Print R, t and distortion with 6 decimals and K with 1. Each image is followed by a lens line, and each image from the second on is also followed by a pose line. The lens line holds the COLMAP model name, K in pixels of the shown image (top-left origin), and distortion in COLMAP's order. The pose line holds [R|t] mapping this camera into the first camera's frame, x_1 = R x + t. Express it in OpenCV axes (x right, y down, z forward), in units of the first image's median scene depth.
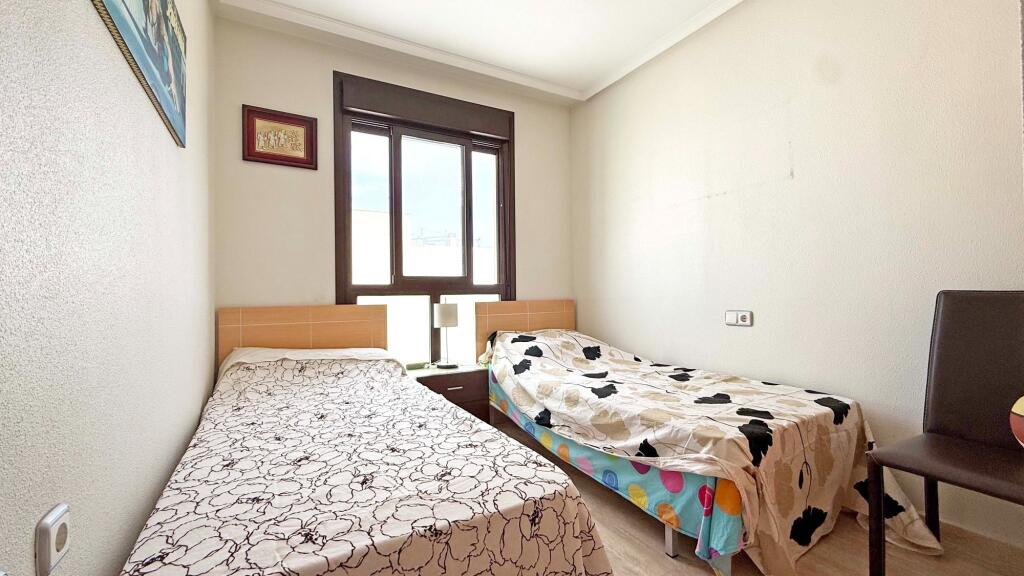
lens RADIAL K [[416.2, 0, 510.9], [0, 416.2, 294.6], [0, 0, 1]] dist [0.000630, -0.000364]
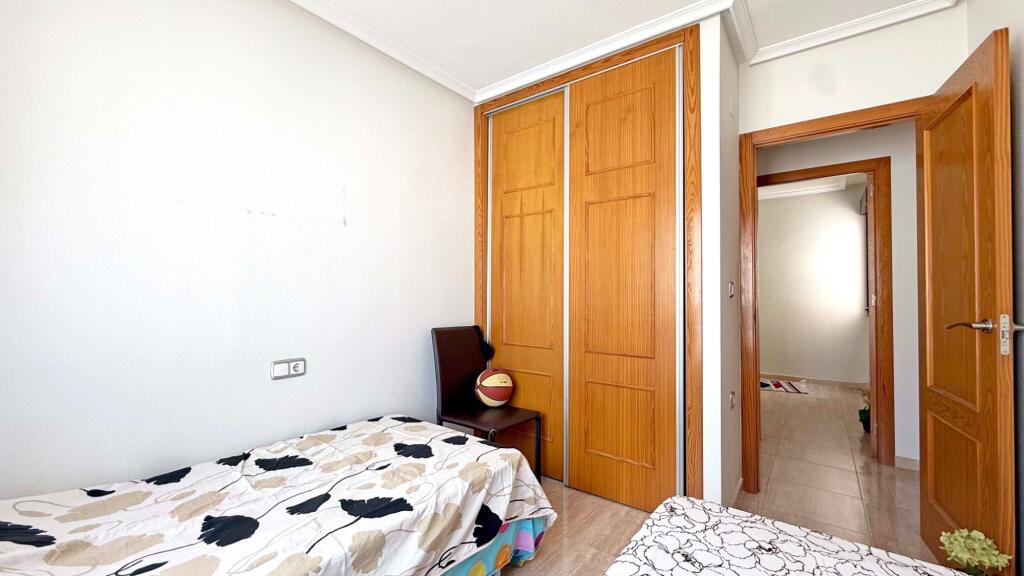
lens RADIAL K [[416.2, 0, 495.4], [0, 416.2, 293.1], [0, 0, 1]] dist [0.000630, -0.000364]
pose [[-0.385432, 0.012648, 0.922650, -0.419653], [0.002804, 0.999917, -0.012535, -0.088744], [-0.922732, -0.002244, -0.385435, 0.986866]]
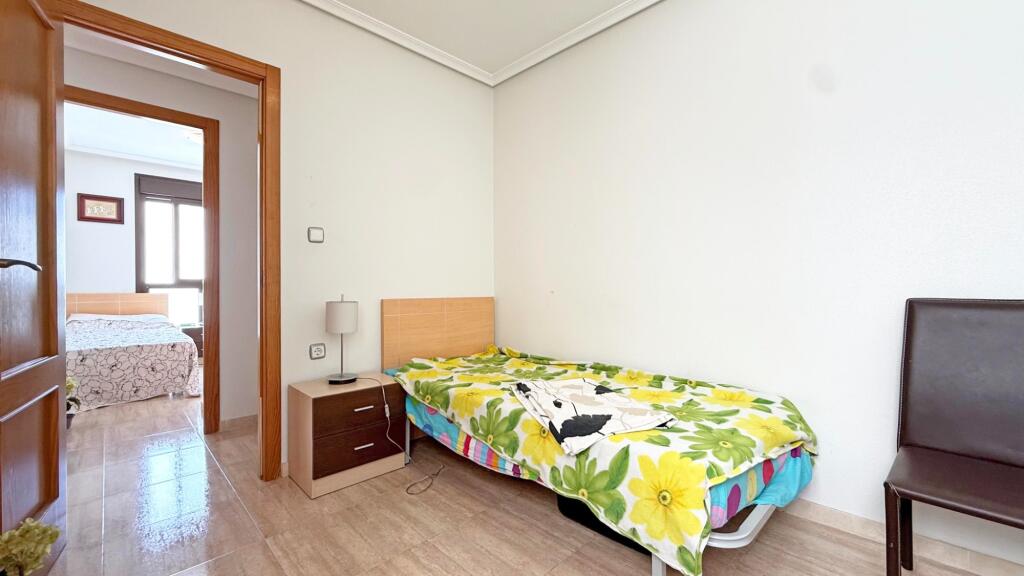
lens RADIAL K [[416.2, 0, 512.2], [0, 416.2, 281.3], [0, 0, 1]] dist [0.000630, -0.000364]
pose [[0.969630, 0.000489, 0.244575, 0.864205], [0.003900, 0.999840, -0.017461, 0.009096], [-0.244544, 0.017884, 0.969473, -1.399323]]
